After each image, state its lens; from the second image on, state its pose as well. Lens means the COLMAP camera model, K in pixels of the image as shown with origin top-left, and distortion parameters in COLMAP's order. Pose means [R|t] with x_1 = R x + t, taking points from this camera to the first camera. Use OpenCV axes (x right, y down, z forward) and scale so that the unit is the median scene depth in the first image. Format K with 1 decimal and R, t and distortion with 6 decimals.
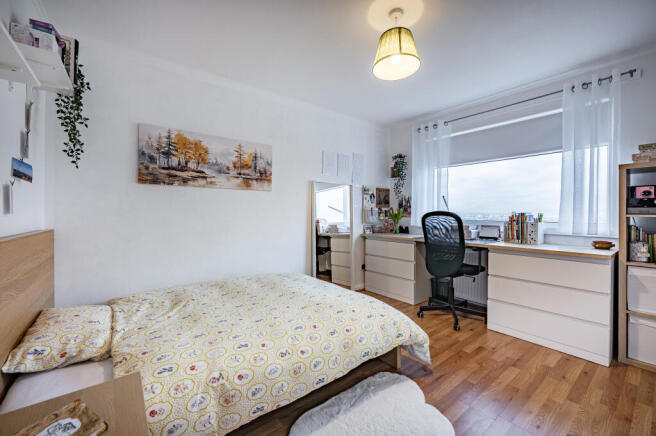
lens RADIAL K [[265.2, 0, 328.1], [0, 265.2, 214.7], [0, 0, 1]] dist [0.004377, 0.000287]
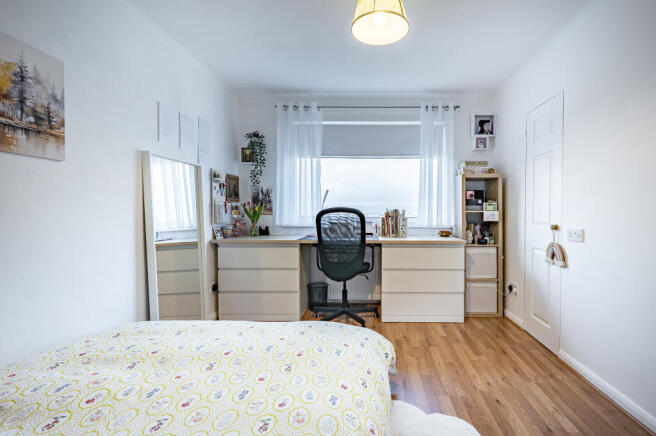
lens RADIAL K [[315.0, 0, 328.2], [0, 315.0, 220.5], [0, 0, 1]] dist [-0.002036, 0.000416]
pose [[0.632044, -0.026495, 0.774480, -0.353687], [0.004964, 0.999533, 0.030144, -0.000799], [-0.774917, -0.015208, 0.631880, 0.303003]]
